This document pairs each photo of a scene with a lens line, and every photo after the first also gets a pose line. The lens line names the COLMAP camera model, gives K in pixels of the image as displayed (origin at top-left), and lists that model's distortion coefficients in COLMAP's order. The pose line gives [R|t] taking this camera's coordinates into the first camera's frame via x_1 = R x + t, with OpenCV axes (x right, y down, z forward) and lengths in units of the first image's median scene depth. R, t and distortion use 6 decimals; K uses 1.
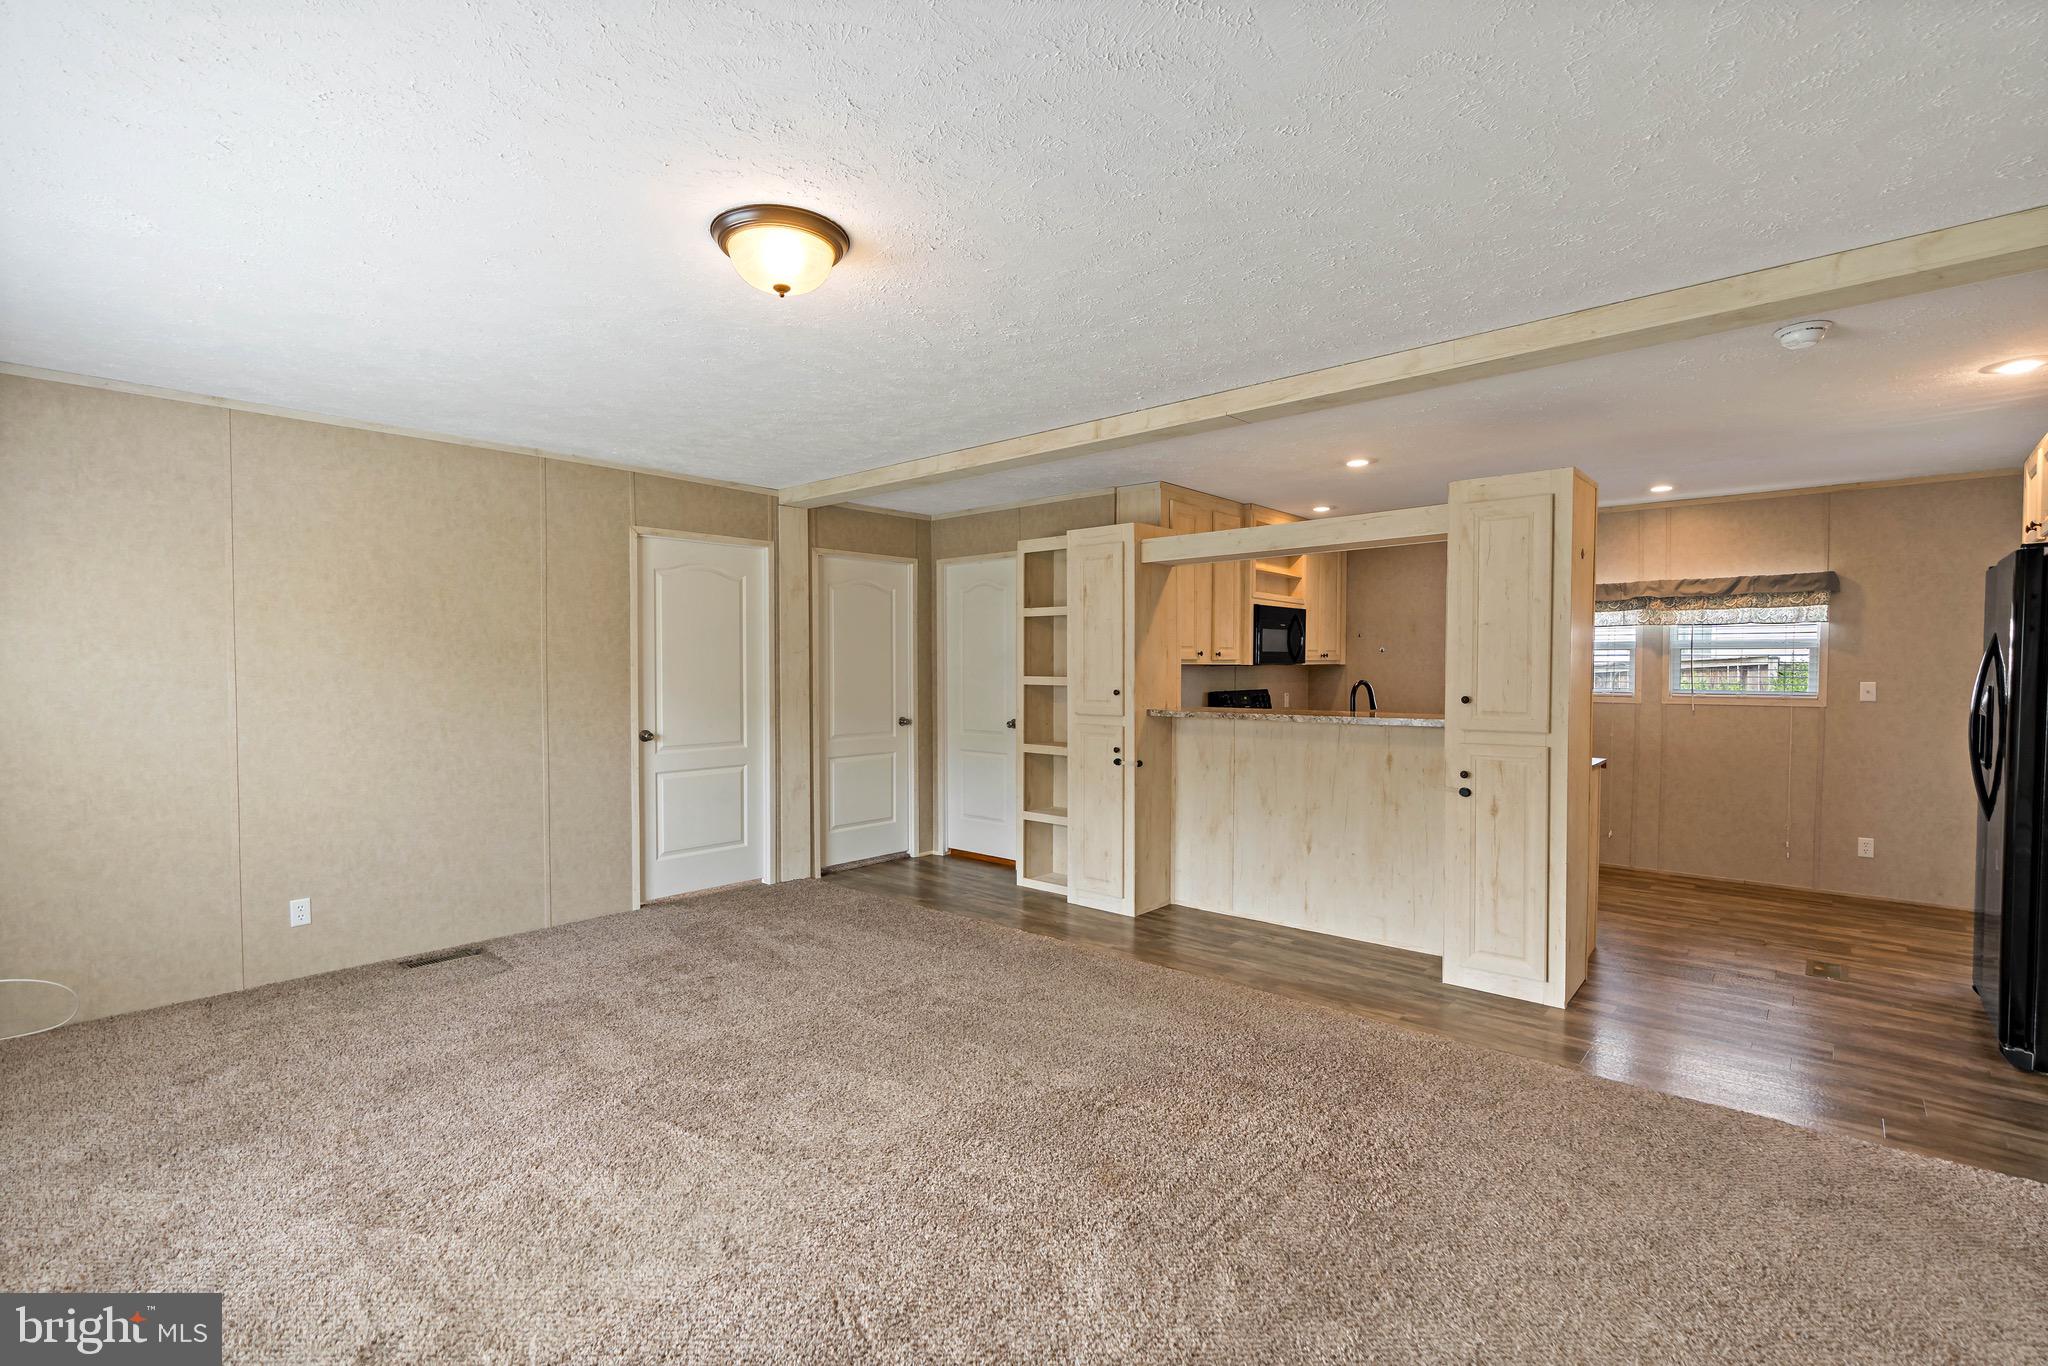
lens RADIAL K [[931.6, 0, 1017.4], [0, 931.6, 689.8], [0, 0, 1]] dist [-0.012419, 0.006005]
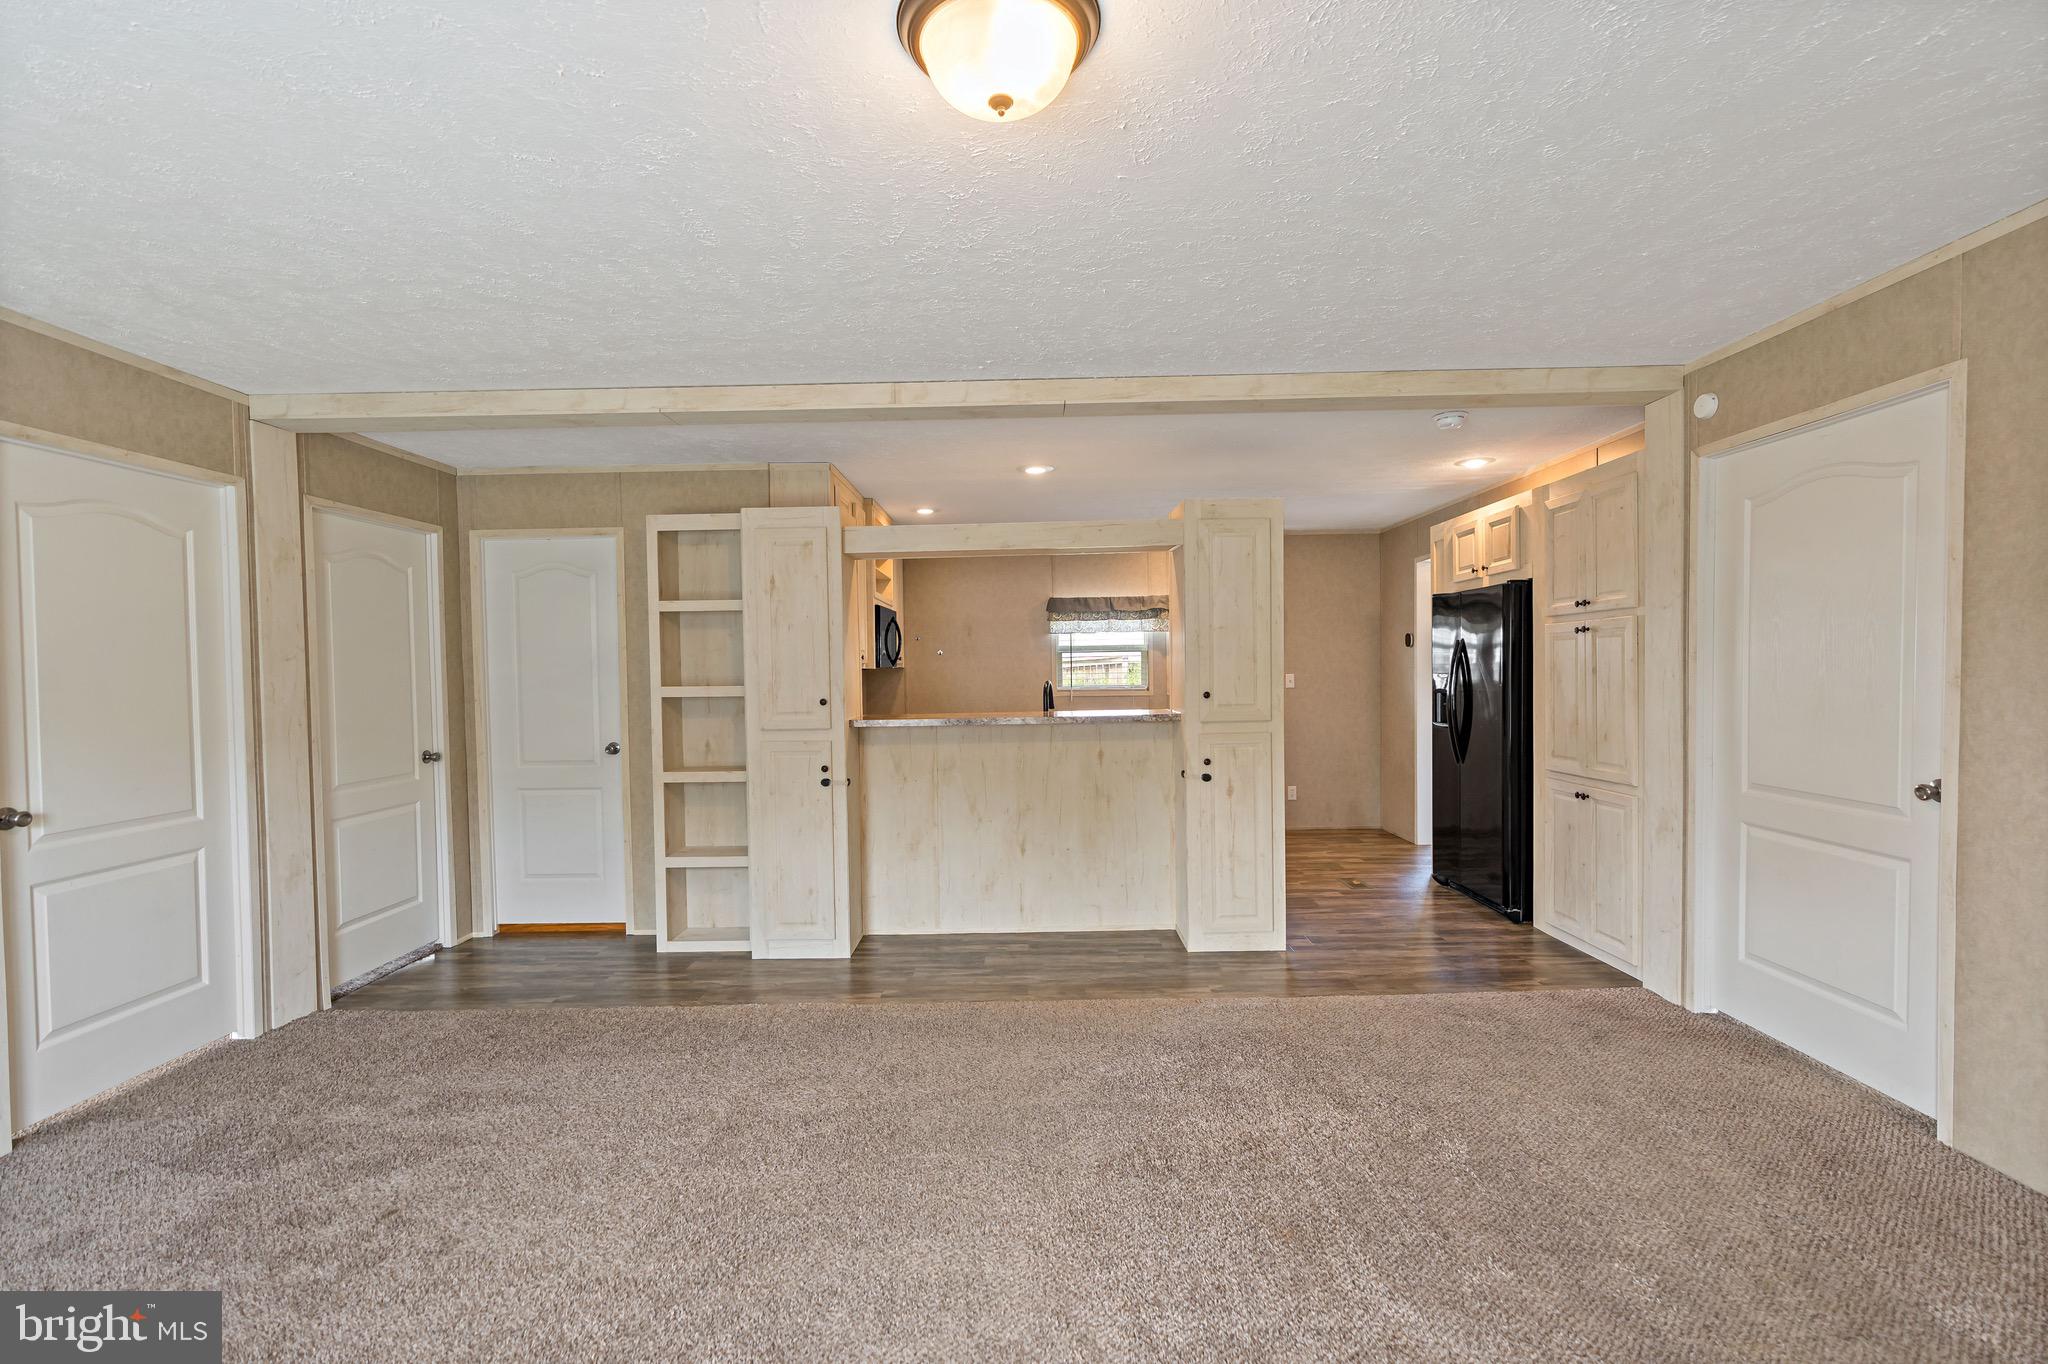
lens RADIAL K [[931.6, 0, 1026.4], [0, 931.6, 689.5], [0, 0, 1]] dist [-0.012419, 0.006005]
pose [[0.747390, -0.029139, 0.663747, -0.314722], [0.033302, 0.999425, 0.006376, -0.007753], [-0.663551, 0.017339, 0.747930, 0.226012]]
